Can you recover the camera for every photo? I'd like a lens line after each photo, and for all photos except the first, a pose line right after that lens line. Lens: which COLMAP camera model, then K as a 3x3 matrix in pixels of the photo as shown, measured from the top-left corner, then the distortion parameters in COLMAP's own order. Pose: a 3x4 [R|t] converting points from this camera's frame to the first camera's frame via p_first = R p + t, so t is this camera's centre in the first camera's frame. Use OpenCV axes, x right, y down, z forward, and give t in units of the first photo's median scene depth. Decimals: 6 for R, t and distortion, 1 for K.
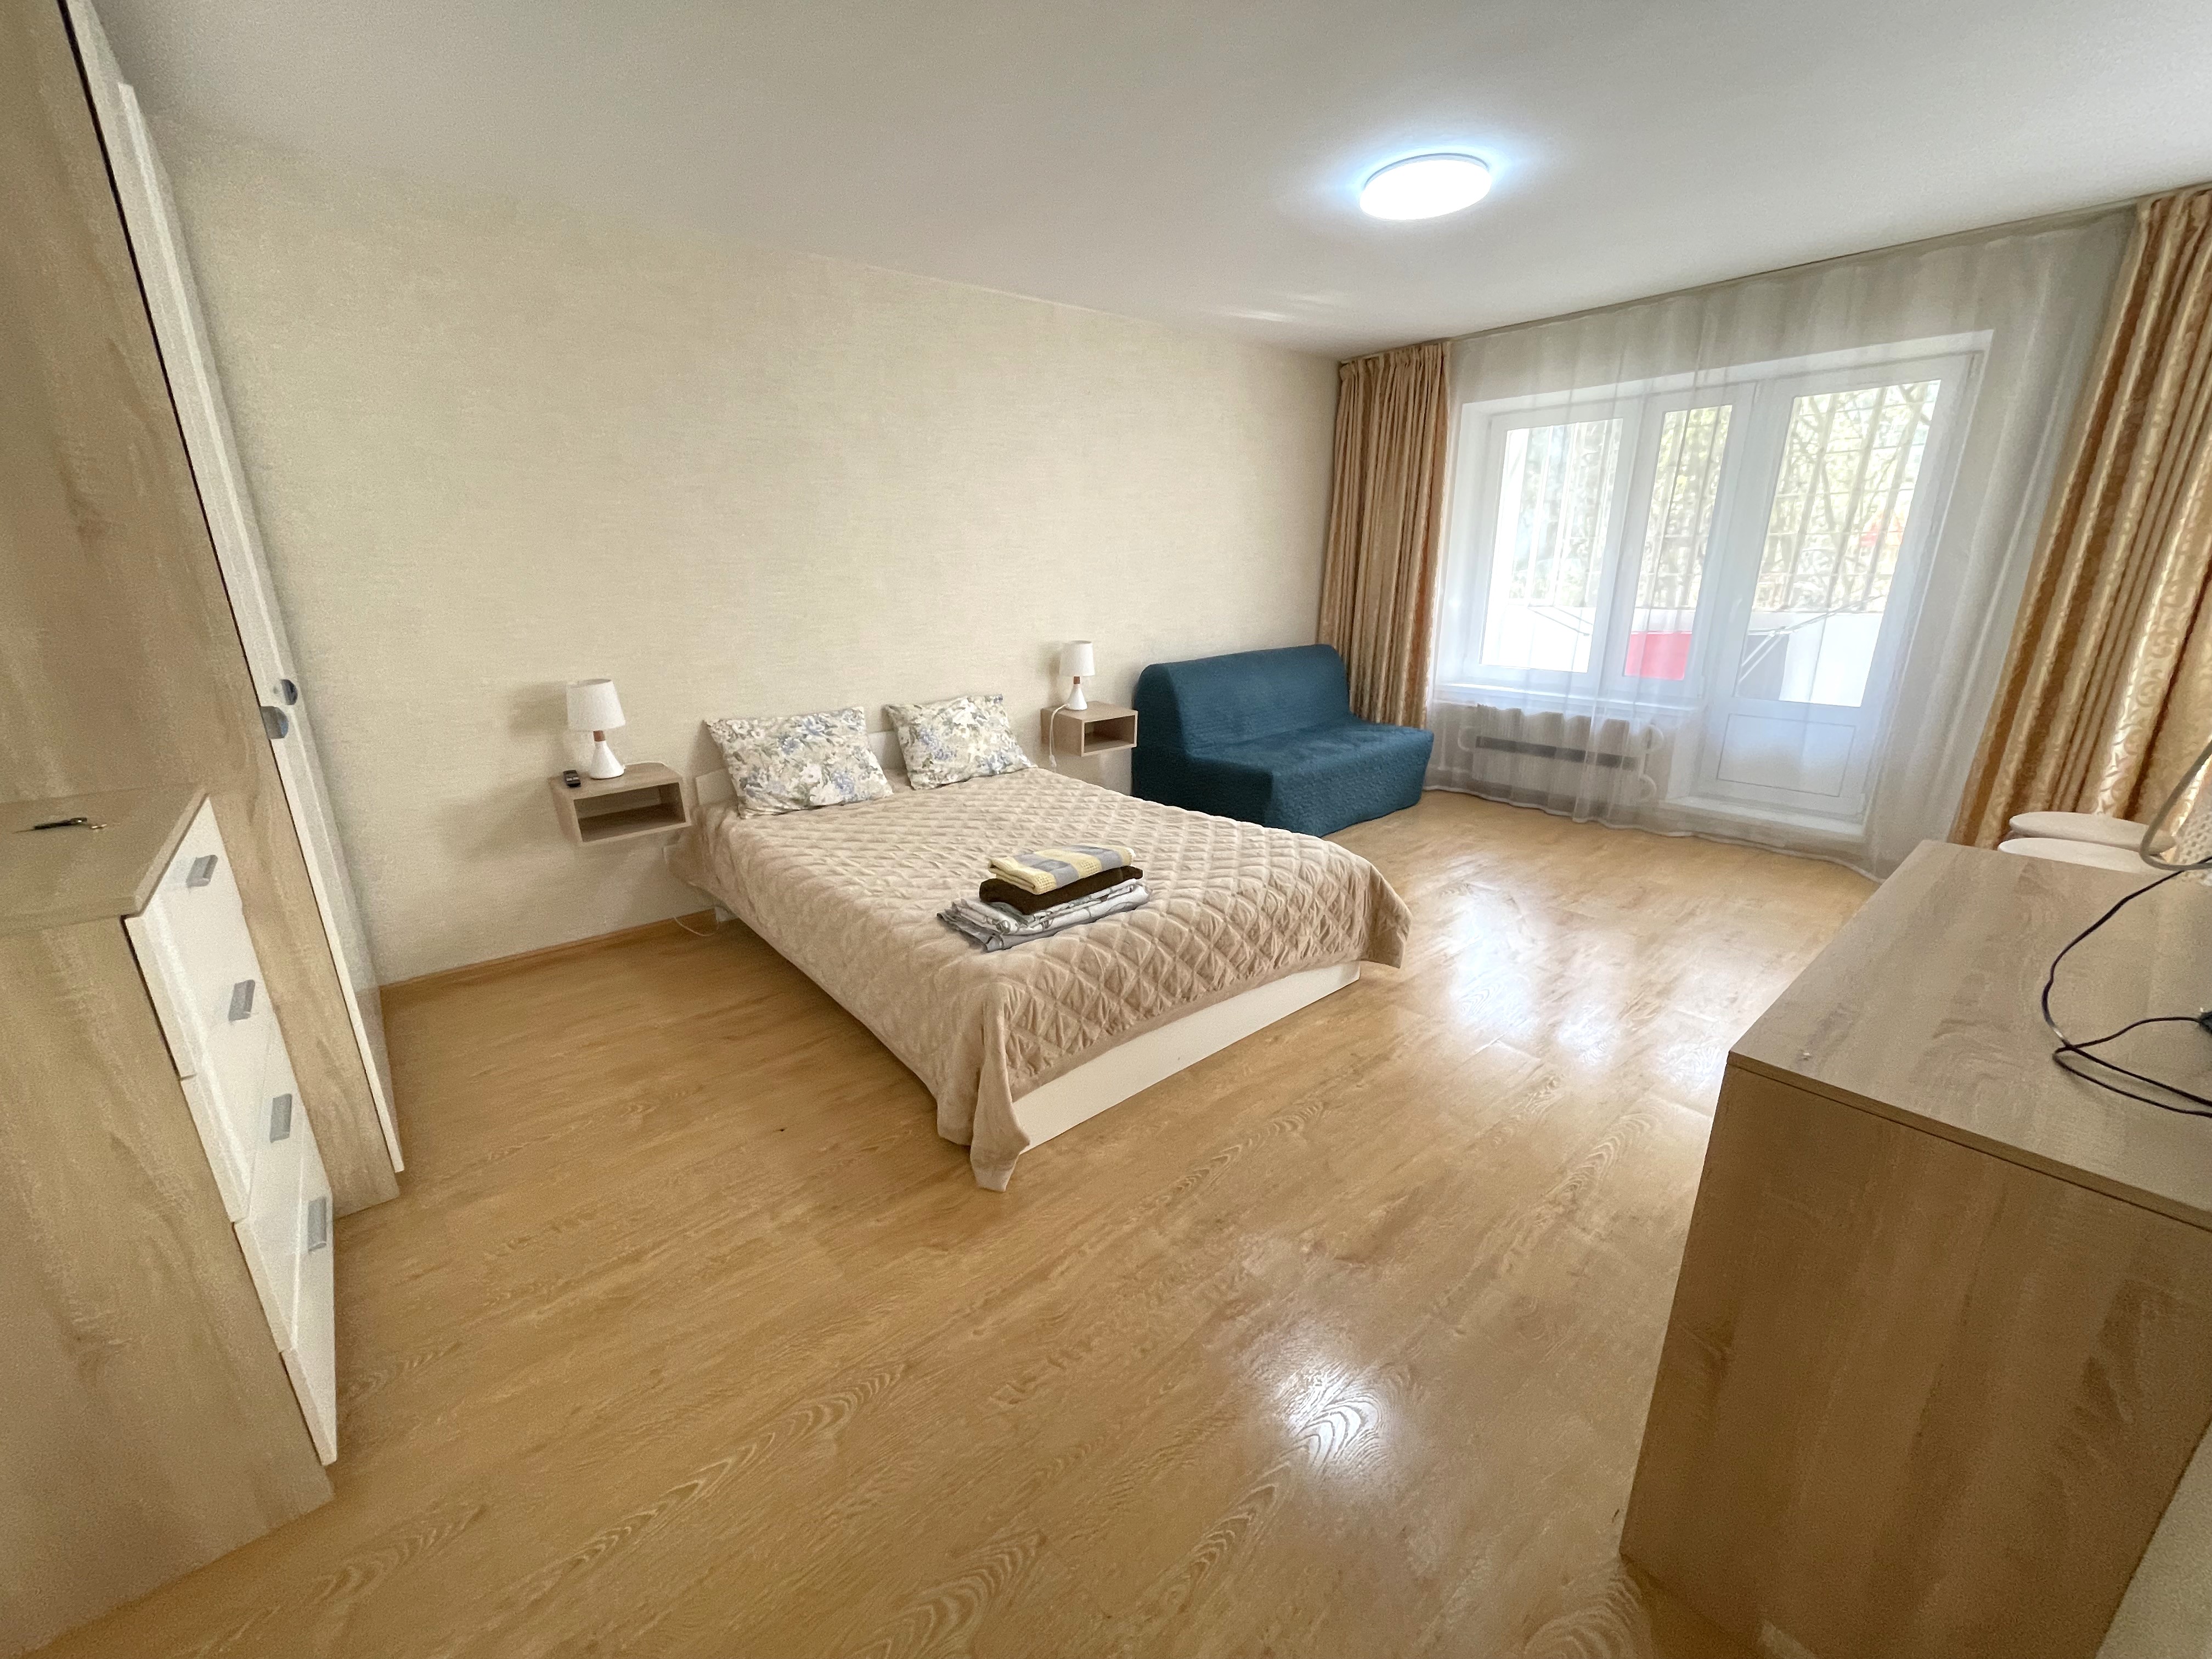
lens RADIAL K [[887.1, 0, 1106.4], [0, 887.1, 835.2], [0, 0, 1]] dist [0.002431, -0.000878]
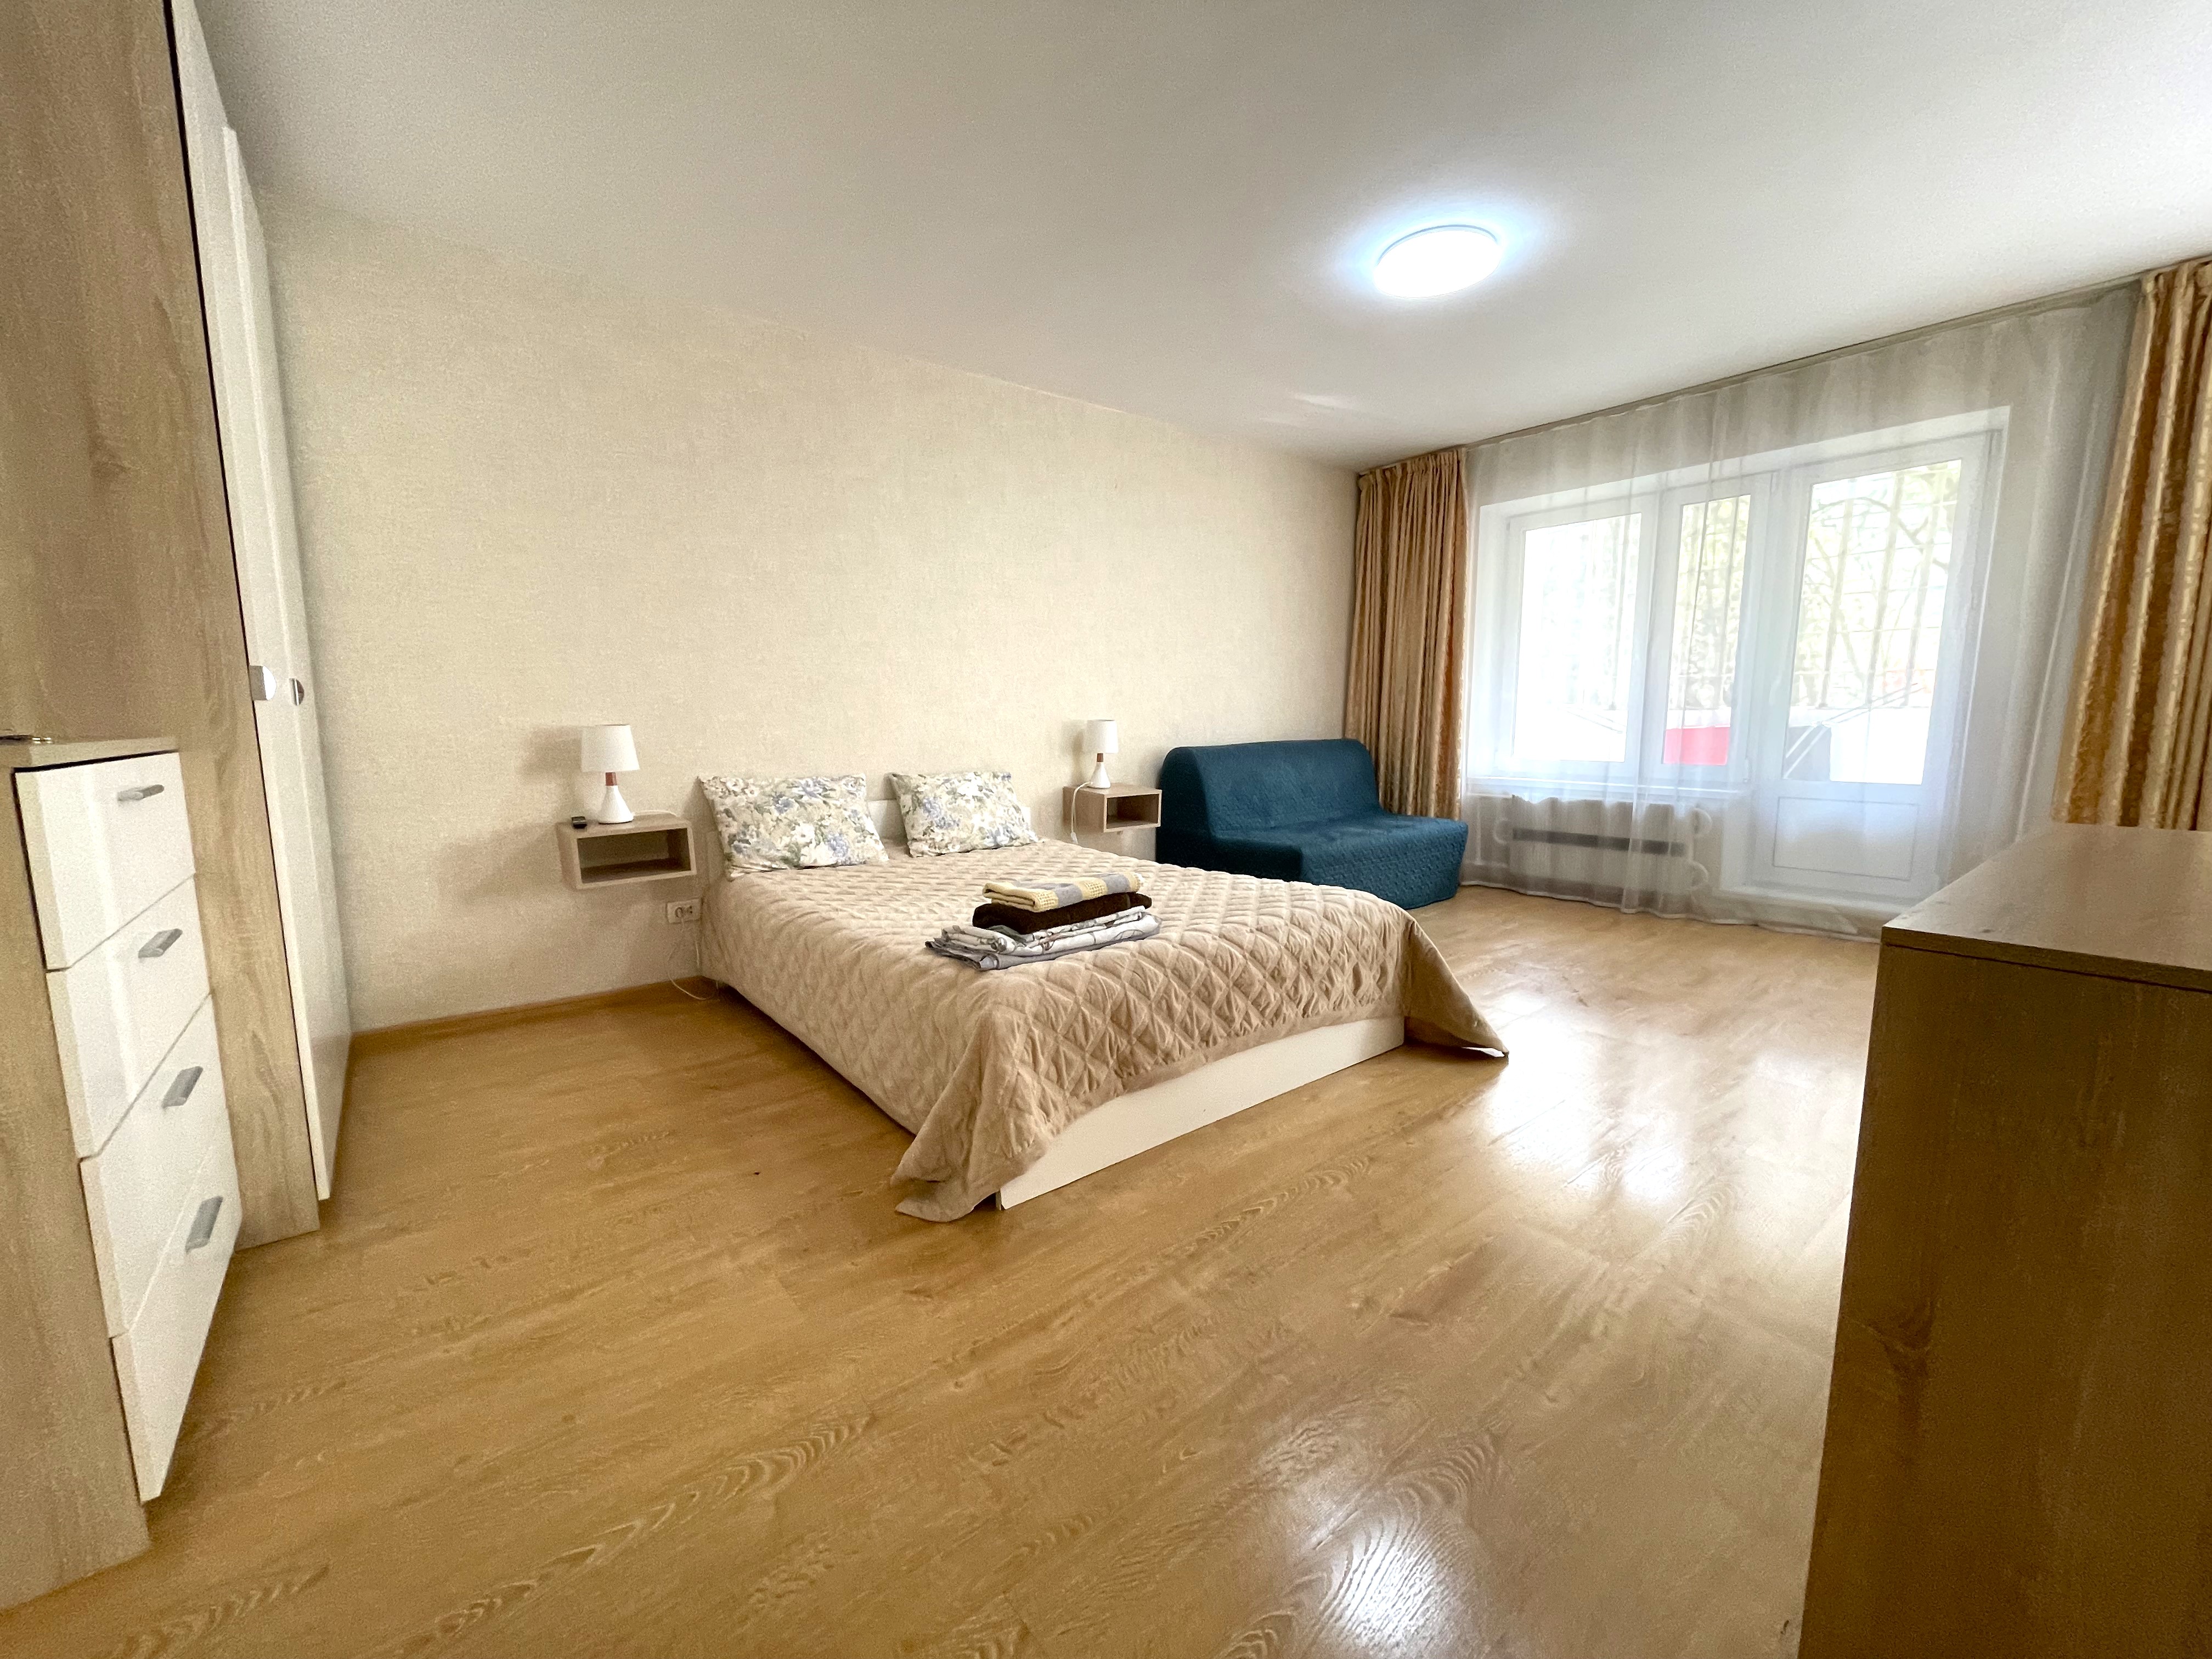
lens RADIAL K [[887.1, 0, 1107.4], [0, 887.1, 835.9], [0, 0, 1]] dist [0.002431, -0.000878]
pose [[0.999508, 0.009774, -0.029817, 0.007052], [-0.014478, 0.986705, -0.161878, 0.105002], [0.027838, 0.162230, 0.986360, 0.059457]]
